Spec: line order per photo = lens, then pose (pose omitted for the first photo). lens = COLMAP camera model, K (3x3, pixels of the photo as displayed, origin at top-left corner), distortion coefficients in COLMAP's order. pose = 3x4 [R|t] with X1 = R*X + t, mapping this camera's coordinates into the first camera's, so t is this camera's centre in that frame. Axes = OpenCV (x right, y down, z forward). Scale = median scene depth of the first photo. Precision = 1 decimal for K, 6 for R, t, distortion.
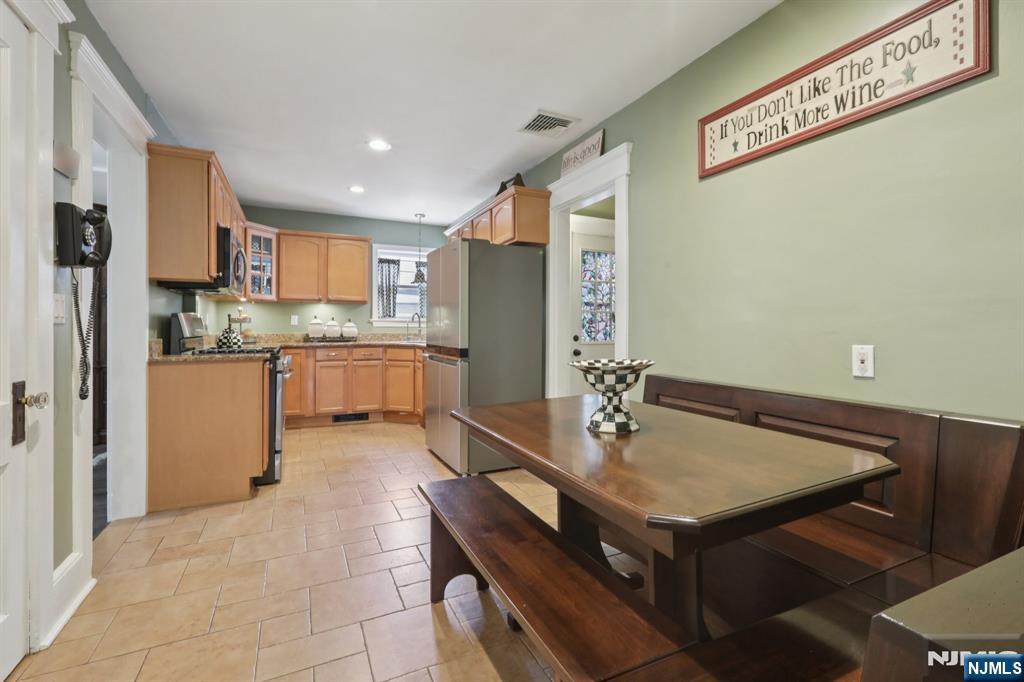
lens RADIAL K [[460.7, 0, 512.2], [0, 460.7, 326.1], [0, 0, 1]] dist [-0.004098, 0.004581]
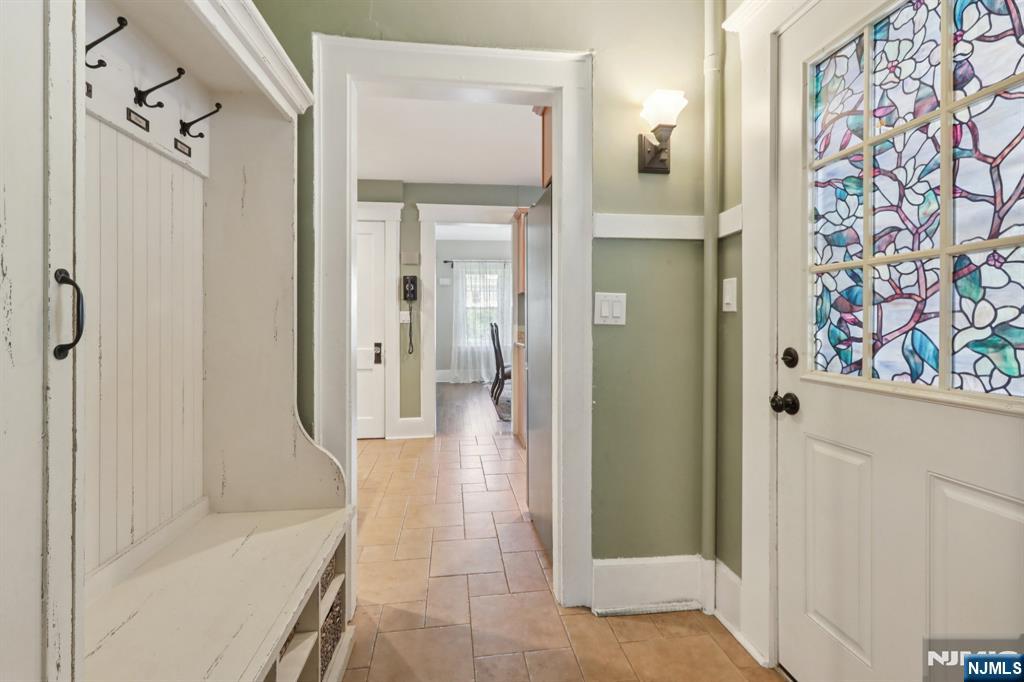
lens RADIAL K [[460.7, 0, 512.1], [0, 460.7, 322.9], [0, 0, 1]] dist [-0.004098, 0.004581]
pose [[-0.321396, -0.002637, -0.946941, 0.487432], [0.000083, 0.999996, -0.002813, 0.003108], [0.946945, -0.000983, -0.321395, 0.898619]]
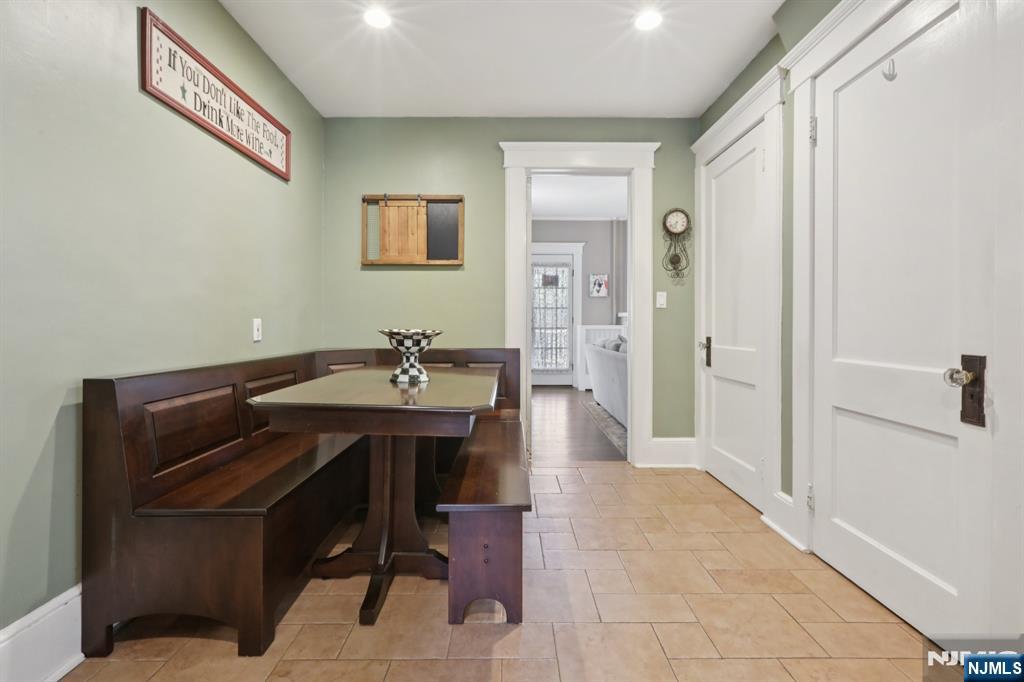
lens RADIAL K [[460.7, 0, 505.6], [0, 460.7, 326.6], [0, 0, 1]] dist [-0.004098, 0.004581]
pose [[-0.898510, -0.004642, 0.438929, -0.207655], [-0.003994, 0.999989, 0.002400, 0.021709], [-0.438936, 0.000403, -0.898518, 0.707943]]
